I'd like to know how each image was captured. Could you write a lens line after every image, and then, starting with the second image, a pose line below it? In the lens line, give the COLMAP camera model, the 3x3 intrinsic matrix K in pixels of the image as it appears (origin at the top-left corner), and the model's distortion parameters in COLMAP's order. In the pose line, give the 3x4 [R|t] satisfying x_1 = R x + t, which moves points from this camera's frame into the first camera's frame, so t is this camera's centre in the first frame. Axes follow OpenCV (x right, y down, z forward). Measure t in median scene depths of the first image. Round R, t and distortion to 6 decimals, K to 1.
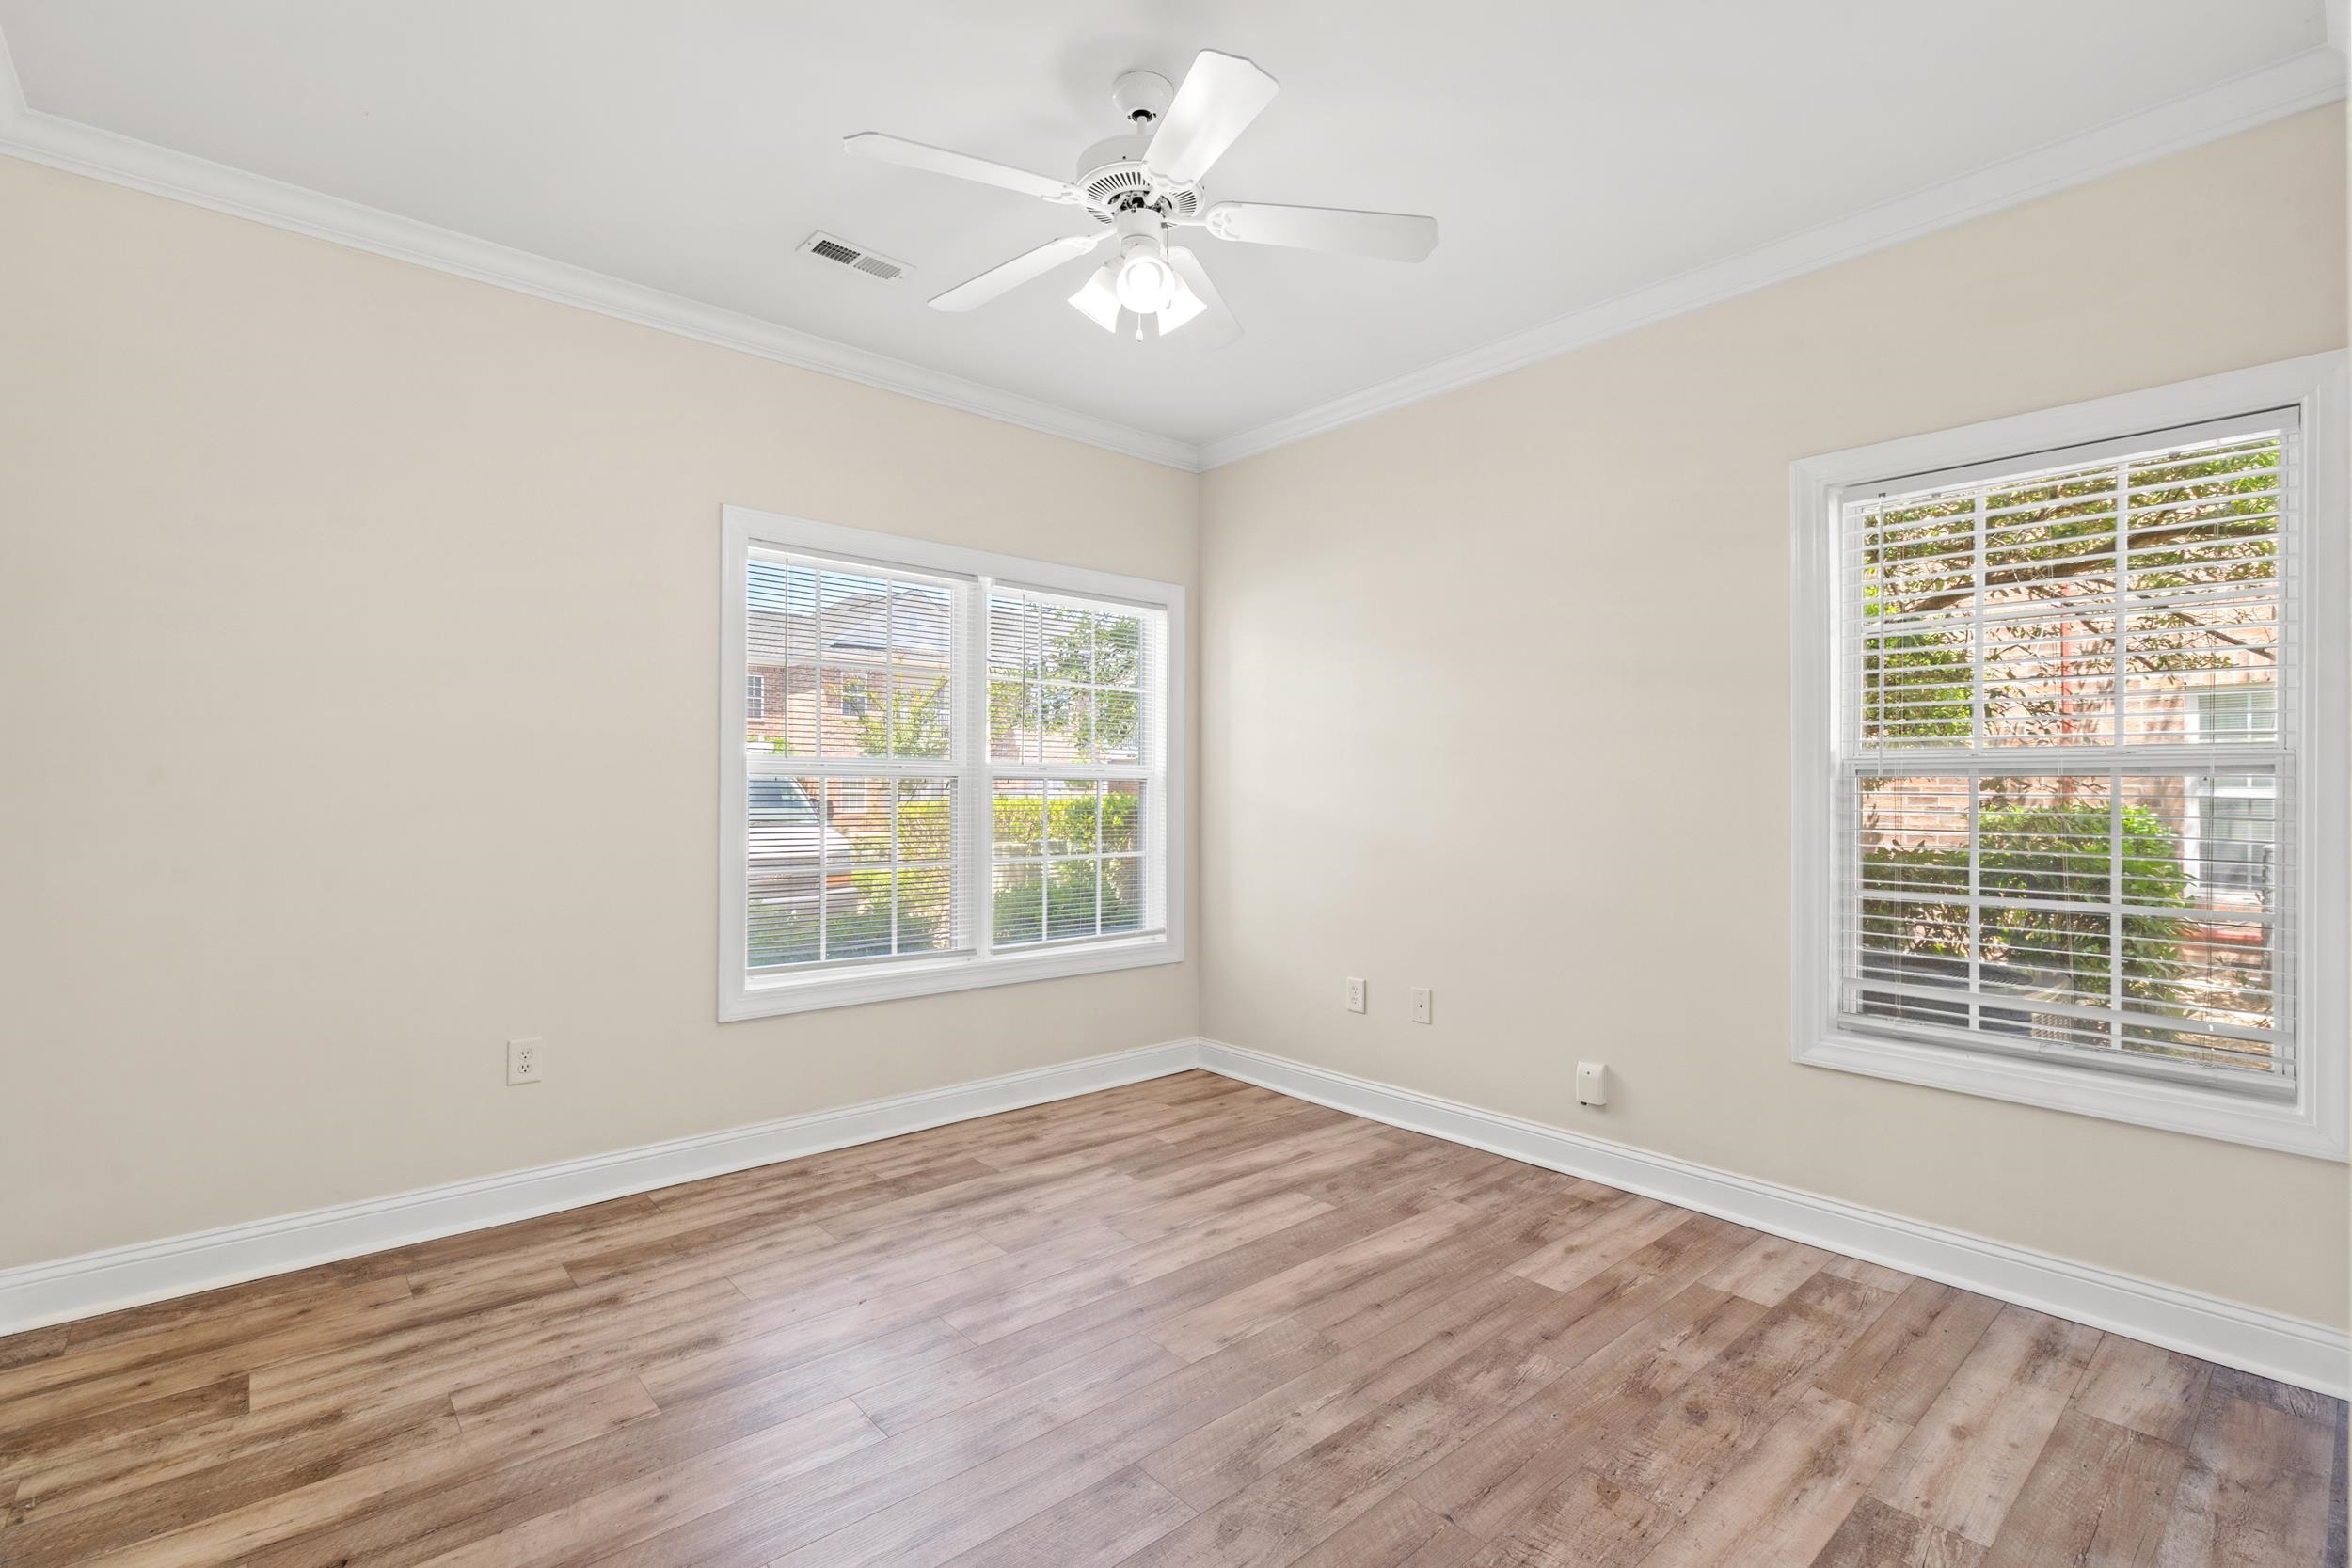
lens RADIAL K [[1078.3, 0, 1170.0], [0, 1078.3, 797.1], [0, 0, 1]] dist [-0.001351, 0.002176]
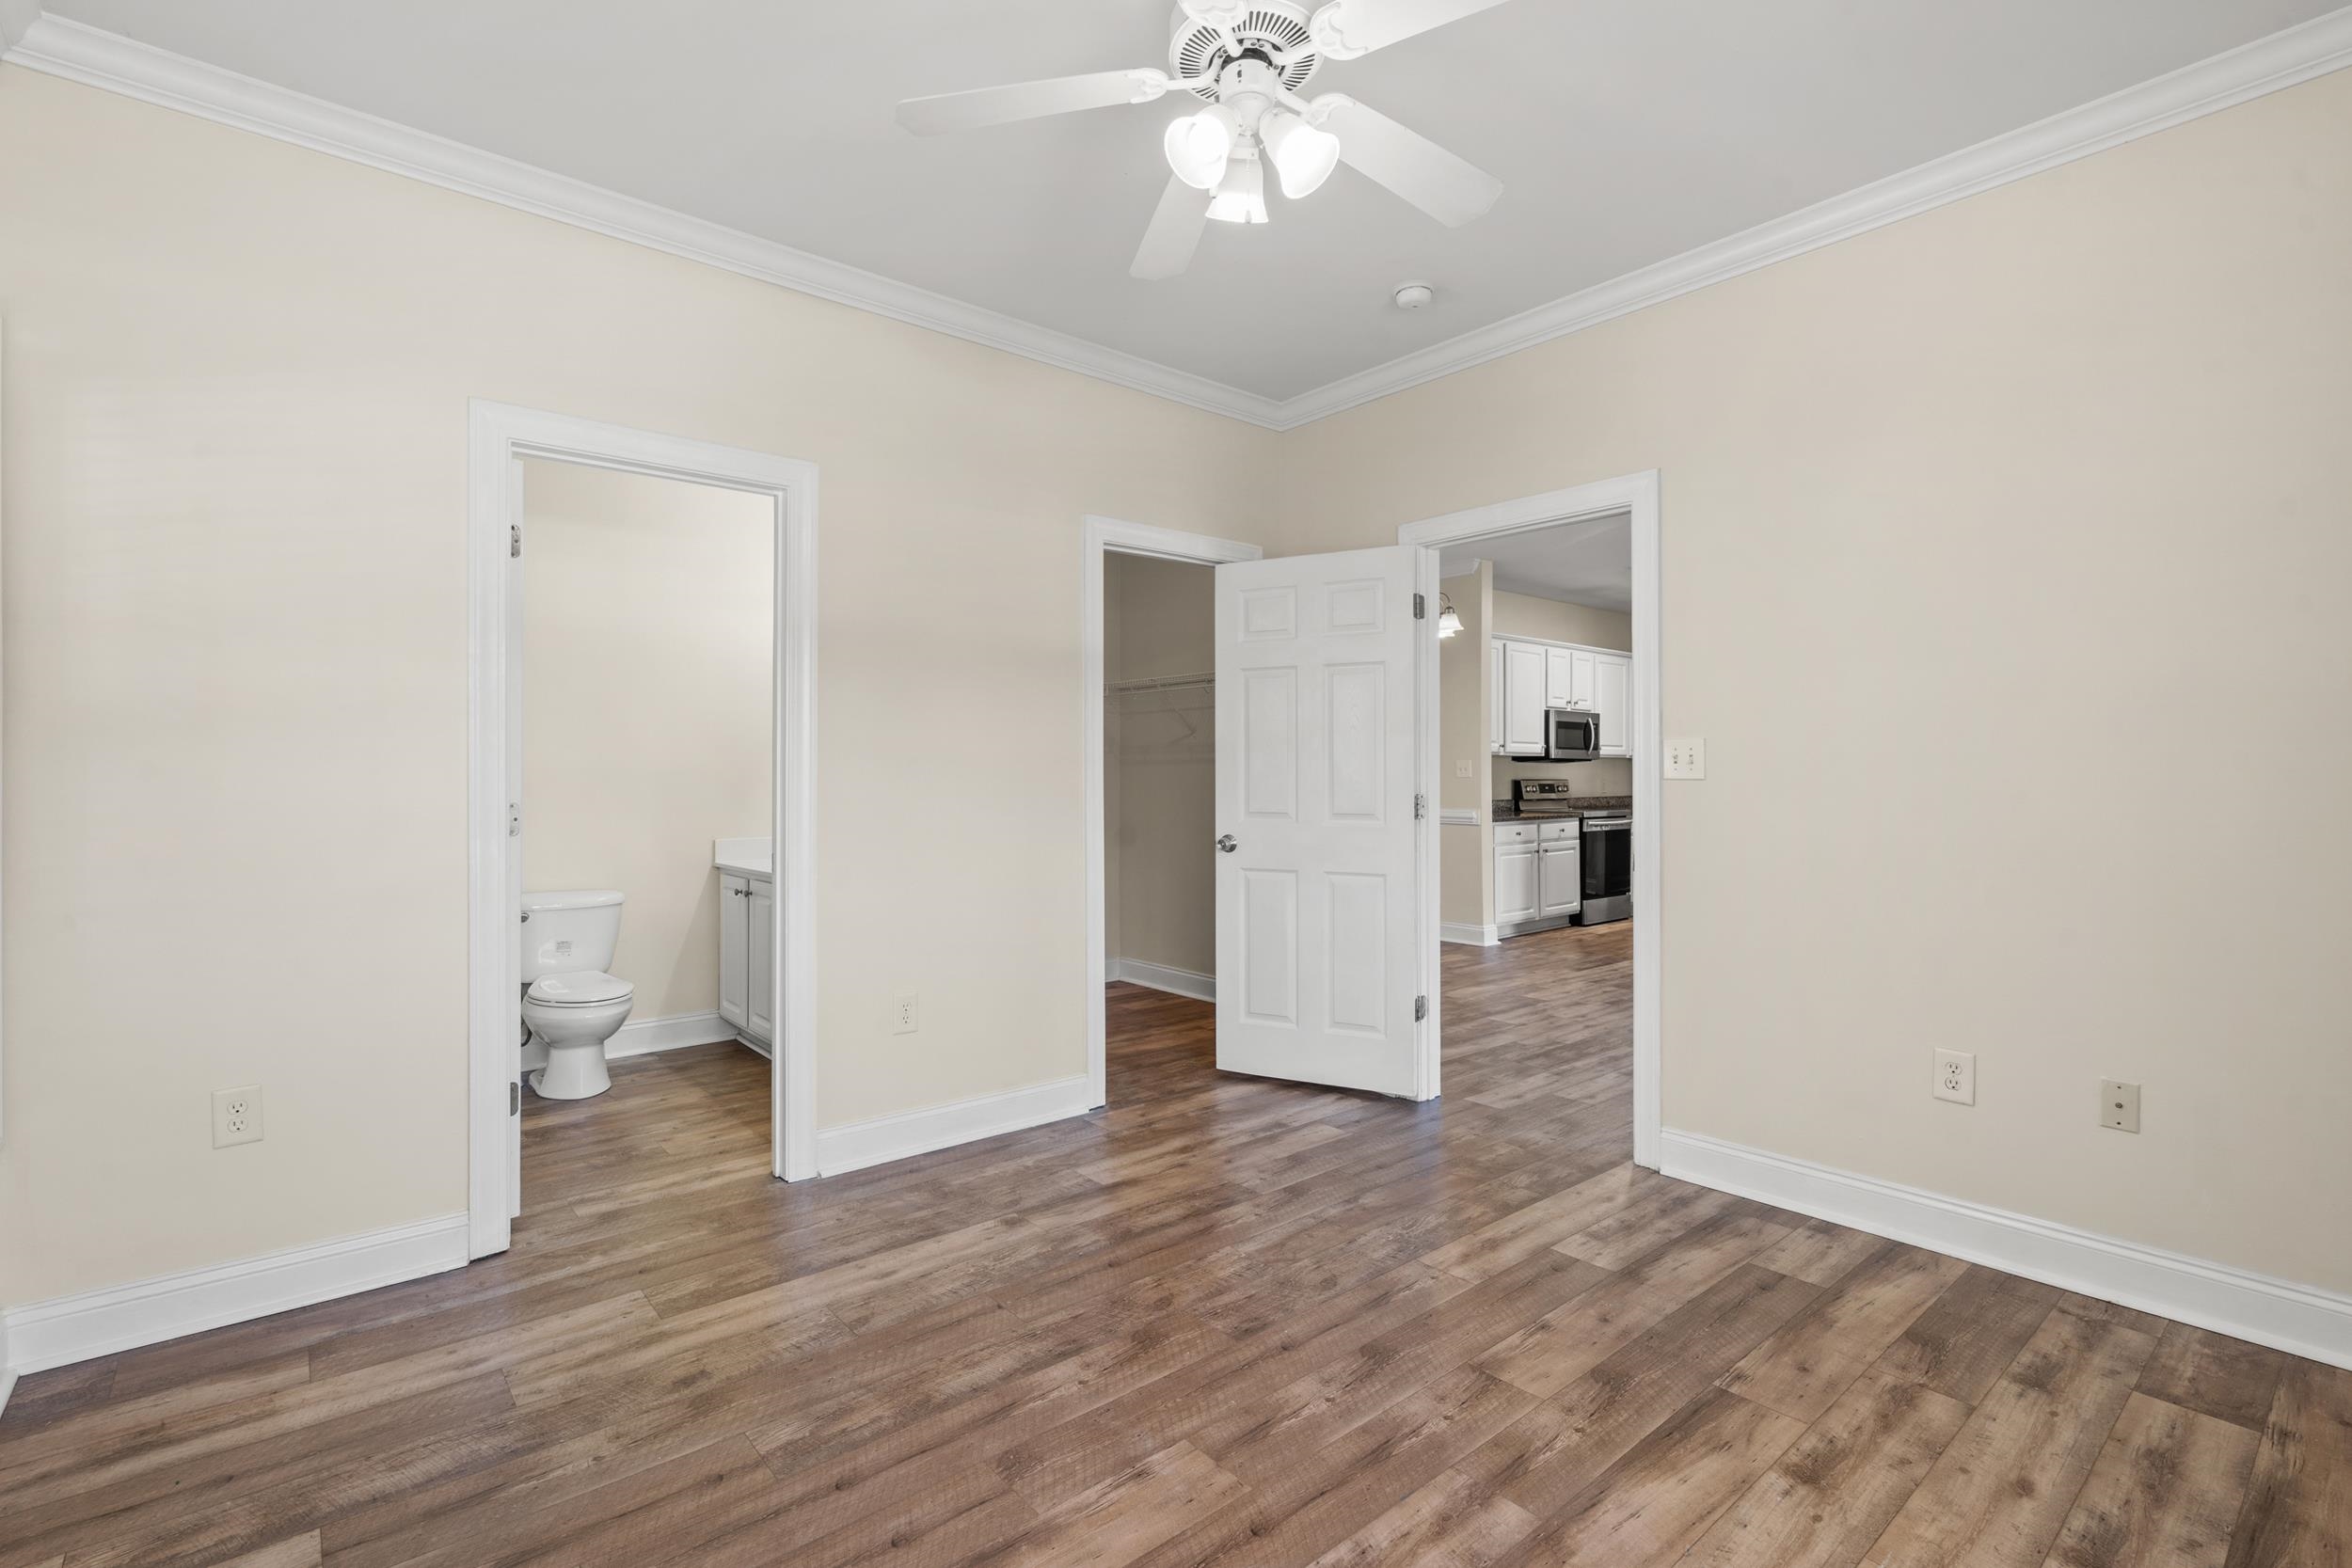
lens RADIAL K [[1078.3, 0, 1153.6], [0, 1078.3, 783.3], [0, 0, 1]] dist [-0.001351, 0.002176]
pose [[-0.999287, -0.001668, 0.037710, 0.014032], [-0.001155, 0.999907, 0.013609, -0.003889], [-0.037729, 0.013556, -0.999196, 1.981893]]
